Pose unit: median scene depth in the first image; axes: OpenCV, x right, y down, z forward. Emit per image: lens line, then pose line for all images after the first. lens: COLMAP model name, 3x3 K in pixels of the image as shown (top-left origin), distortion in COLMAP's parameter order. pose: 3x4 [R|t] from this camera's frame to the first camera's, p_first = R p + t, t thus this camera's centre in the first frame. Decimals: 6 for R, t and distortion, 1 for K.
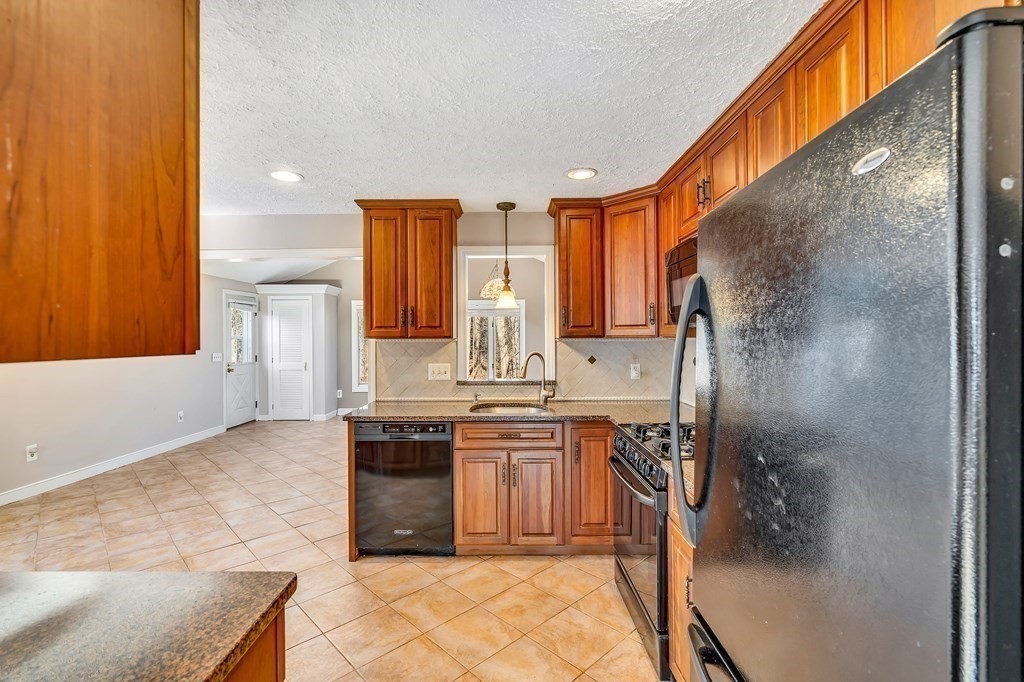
lens RADIAL K [[470.1, 0, 512.0], [0, 470.1, 341.0], [0, 0, 1]] dist [-0.000345, 0.000087]
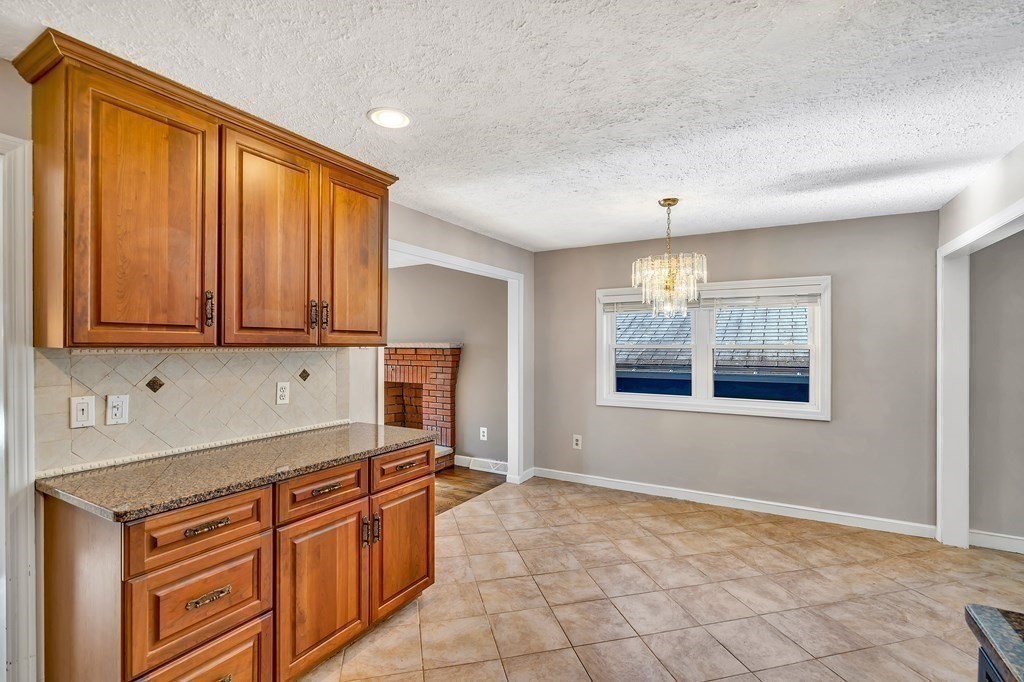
lens RADIAL K [[470.2, 0, 512.0], [0, 470.2, 341.0], [0, 0, 1]] dist [-0.002070, 0.000393]
pose [[-0.504284, -0.000845, -0.863537, 0.047296], [-0.008100, 0.999960, 0.003752, -0.006902], [0.863500, 0.008887, -0.504271, 0.814193]]
